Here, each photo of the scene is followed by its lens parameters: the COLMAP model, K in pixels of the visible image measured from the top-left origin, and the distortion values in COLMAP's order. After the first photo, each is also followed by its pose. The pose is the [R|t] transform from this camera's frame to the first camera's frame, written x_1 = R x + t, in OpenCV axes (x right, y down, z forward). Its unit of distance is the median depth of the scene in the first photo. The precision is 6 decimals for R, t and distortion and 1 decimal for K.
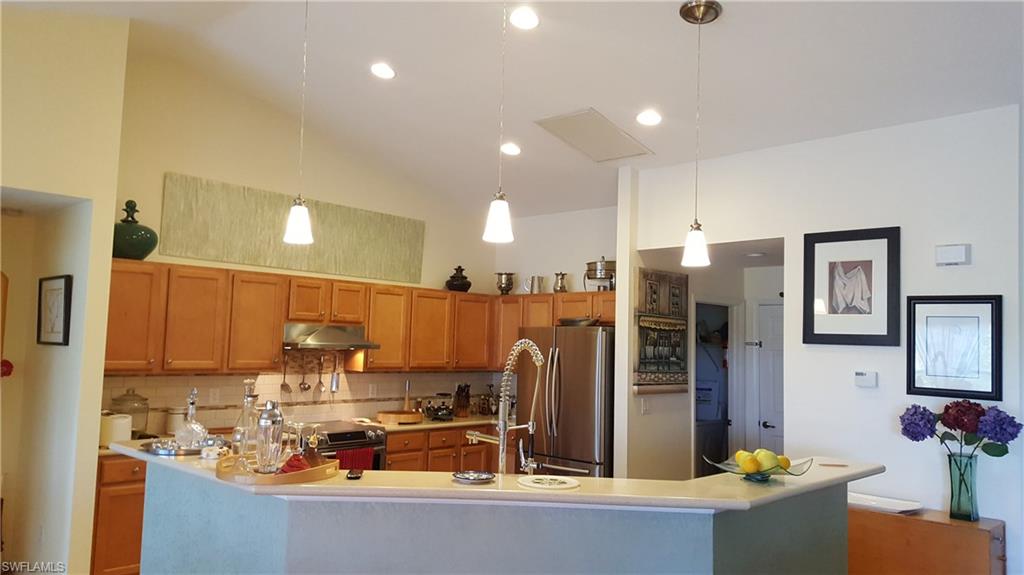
lens RADIAL K [[749.3, 0, 499.0], [0, 749.3, 285.5], [0, 0, 1]] dist [0.145980, -0.206930]
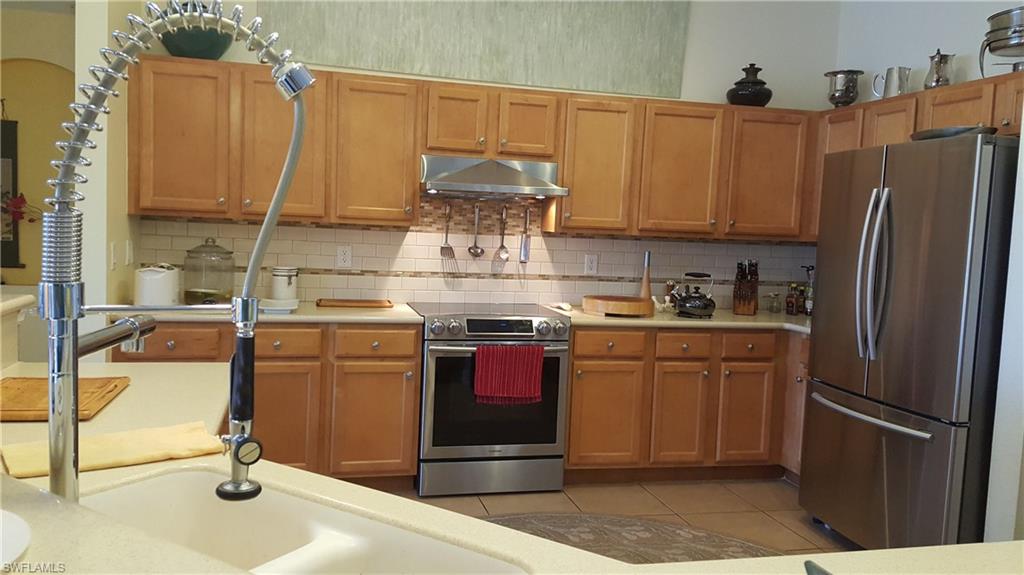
lens RADIAL K [[783.6, 0, 490.4], [0, 783.6, 284.5], [0, 0, 1]] dist [0.155551, -0.235833]
pose [[0.841074, 0.048351, -0.538754, 0.145462], [0.025225, 0.991407, 0.128355, 0.072058], [0.540331, -0.121547, 0.832628, 0.408556]]
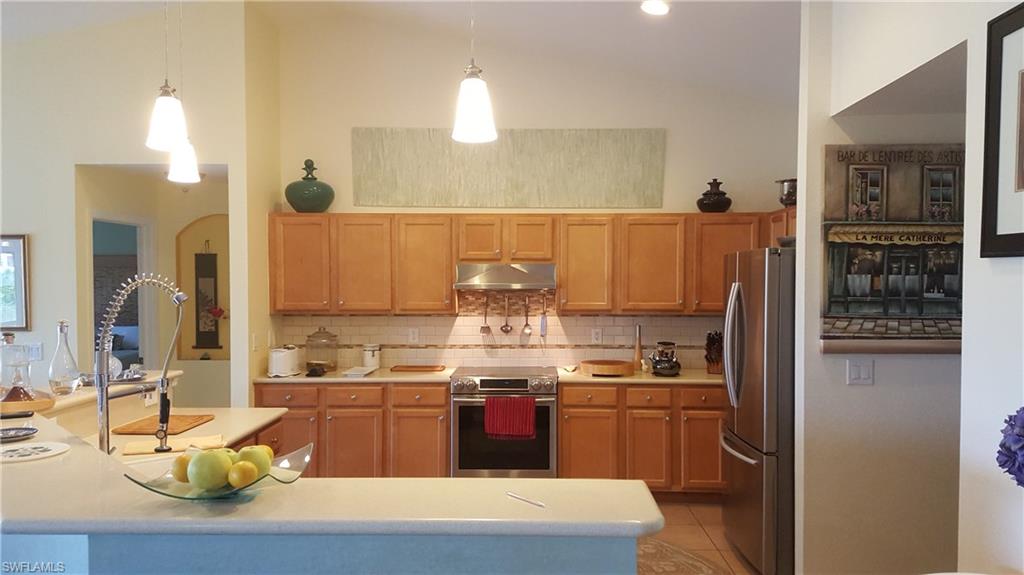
lens RADIAL K [[750.0, 0, 516.5], [0, 750.0, 300.4], [0, 0, 1]] dist [0.150946, -0.195762]
pose [[0.680898, -0.008339, -0.732331, 0.450024], [0.077166, 0.995186, 0.060414, 0.041730], [0.728302, -0.097647, 0.678264, 0.375145]]
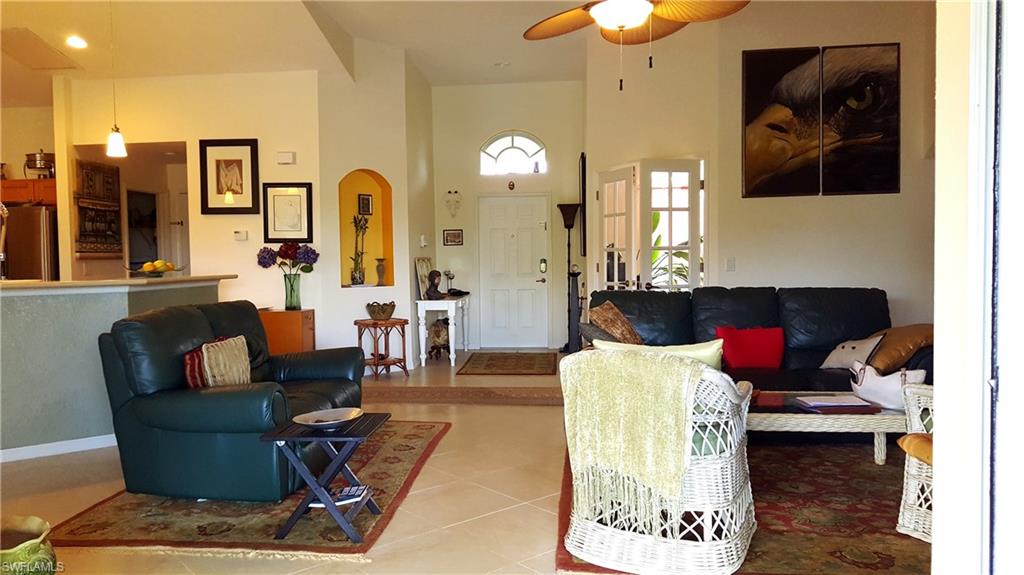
lens RADIAL K [[759.6, 0, 489.2], [0, 759.6, 291.0], [0, 0, 1]] dist [0.136584, -0.196062]
pose [[0.785243, -0.066894, 0.615564, -0.082650], [-0.009831, 0.992675, 0.120417, 0.030429], [-0.619110, -0.100608, 0.778833, -0.445008]]
